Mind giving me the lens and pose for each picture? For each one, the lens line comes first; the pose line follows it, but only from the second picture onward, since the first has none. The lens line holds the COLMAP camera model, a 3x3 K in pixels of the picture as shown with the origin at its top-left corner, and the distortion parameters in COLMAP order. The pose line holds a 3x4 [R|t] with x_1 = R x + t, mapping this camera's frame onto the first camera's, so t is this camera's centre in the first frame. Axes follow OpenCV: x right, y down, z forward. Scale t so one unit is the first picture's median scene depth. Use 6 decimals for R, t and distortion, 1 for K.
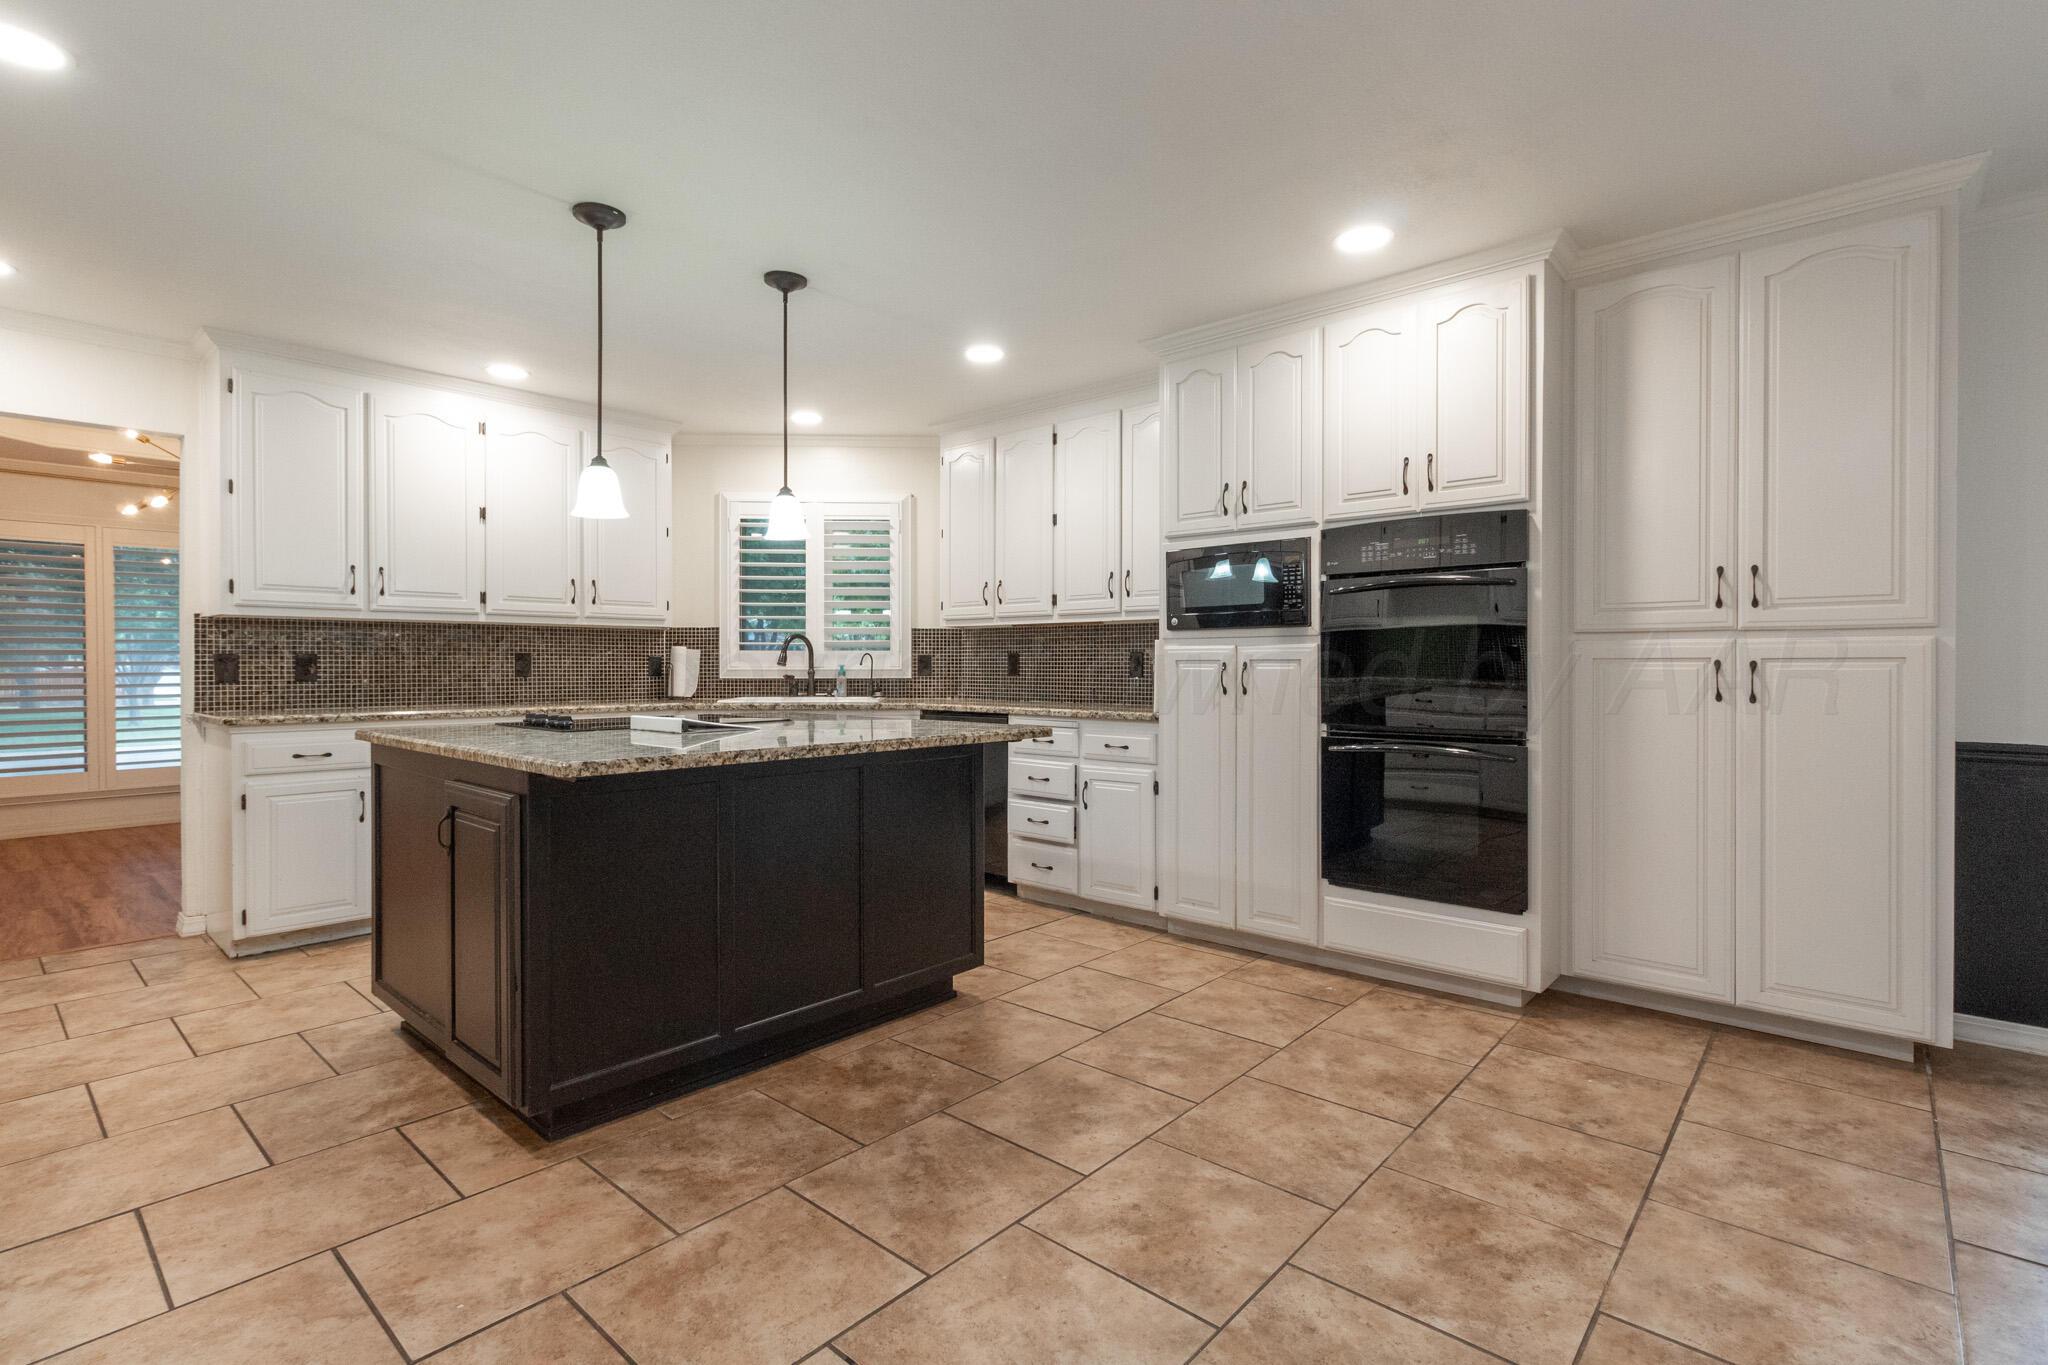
lens RADIAL K [[963.0, 0, 1006.3], [0, 963.0, 671.3], [0, 0, 1]] dist [0.000688, 0.000744]
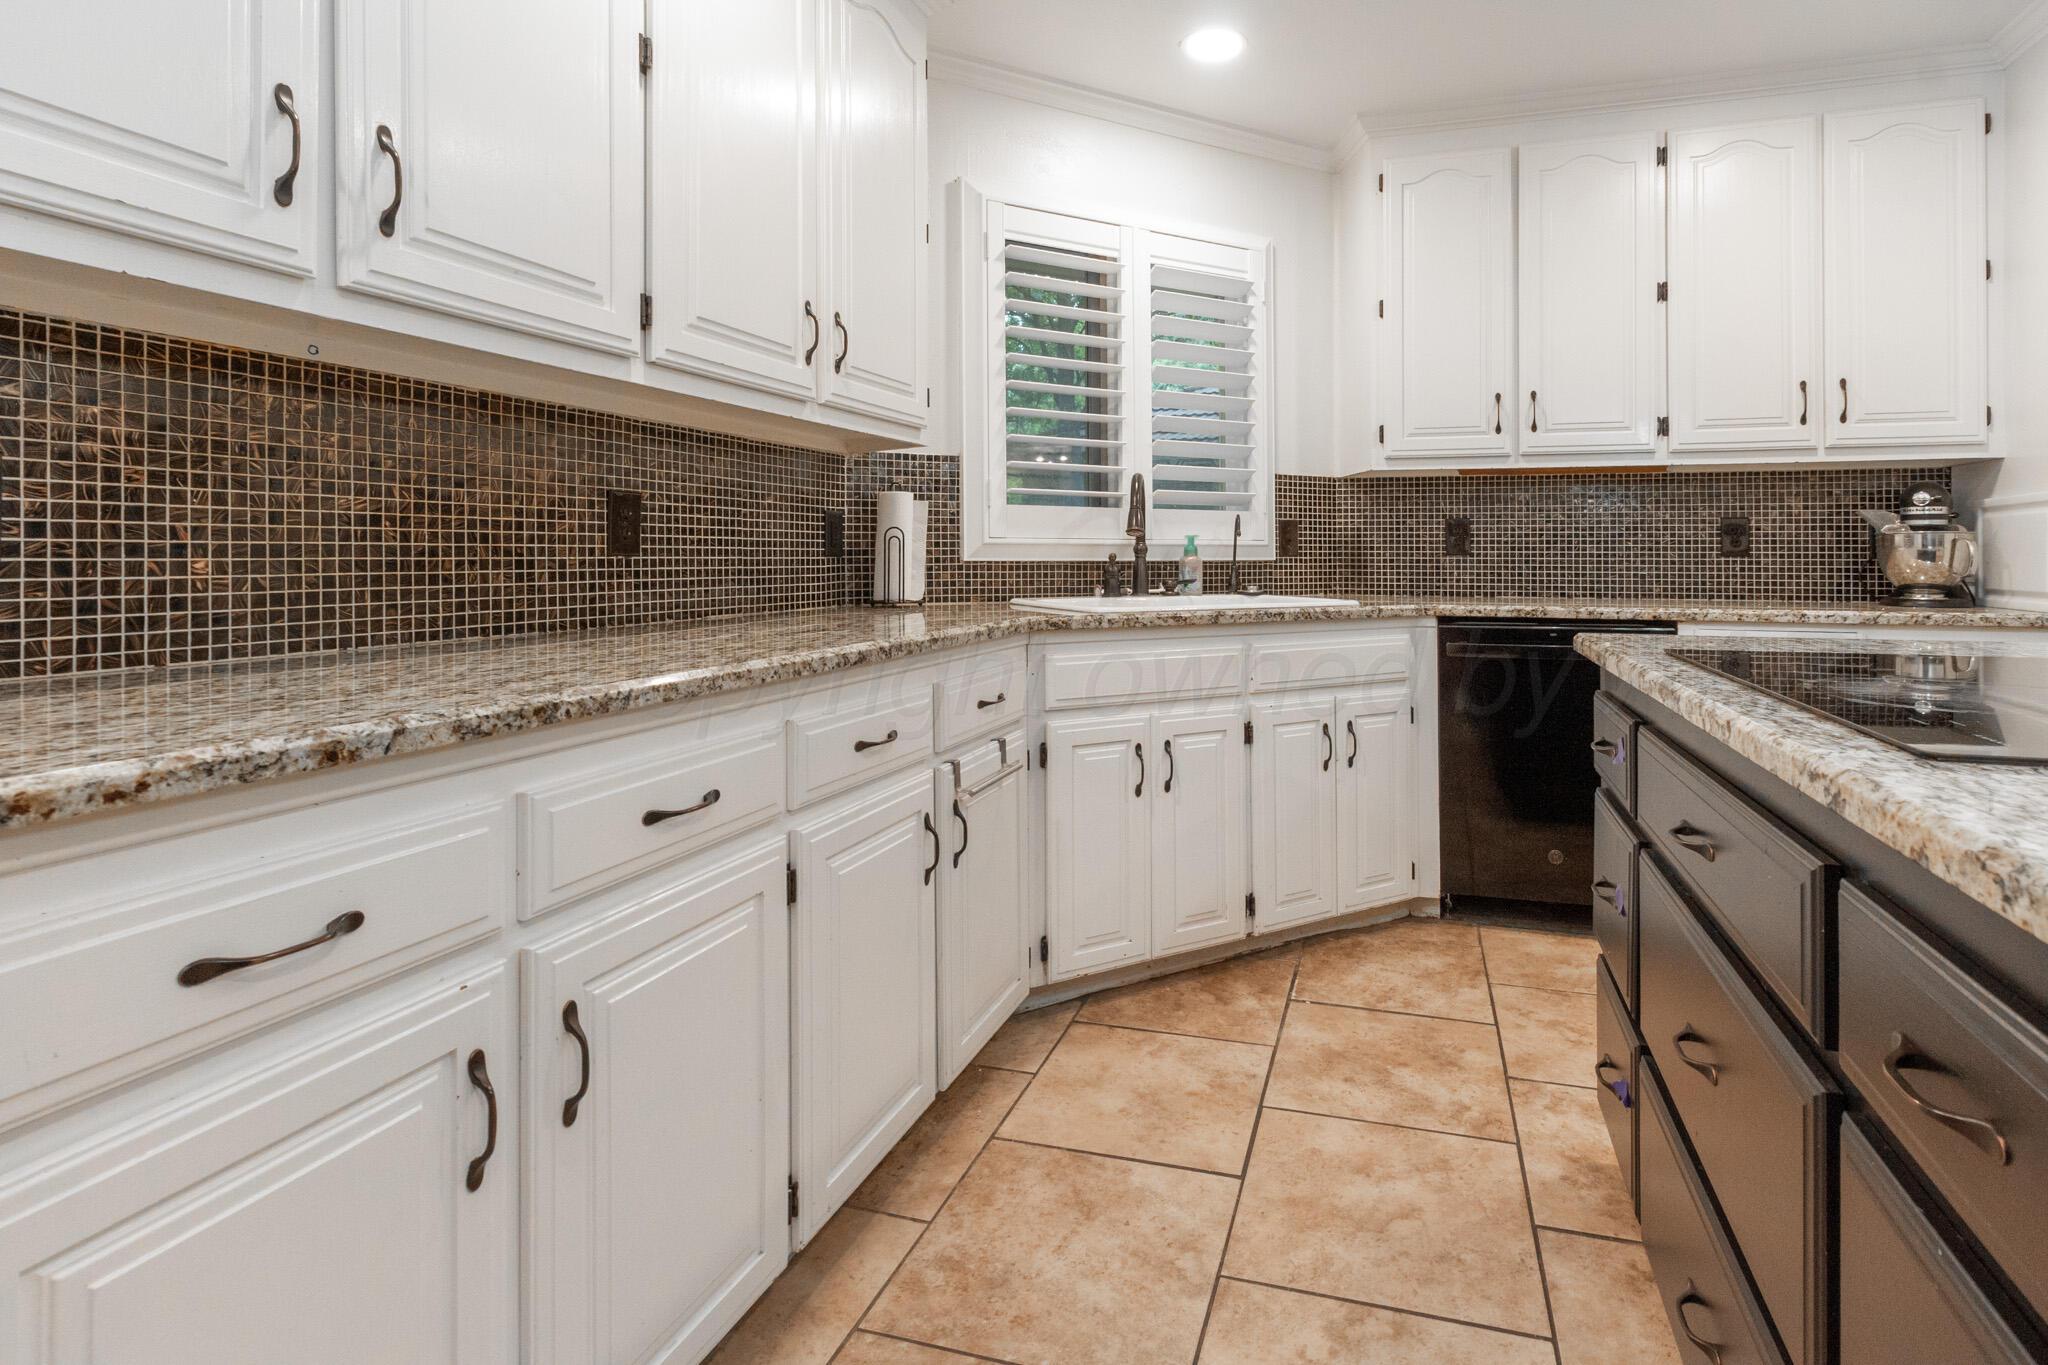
lens RADIAL K [[1029.1, 0, 1148.0], [0, 1029.1, 537.0], [0, 0, 1]] dist [0.033844, 0.000039]
pose [[0.889111, 0.009524, 0.457593, -0.794190], [0.001579, 0.999714, -0.023876, 0.013437], [-0.457689, 0.021950, 0.888841, 0.874952]]
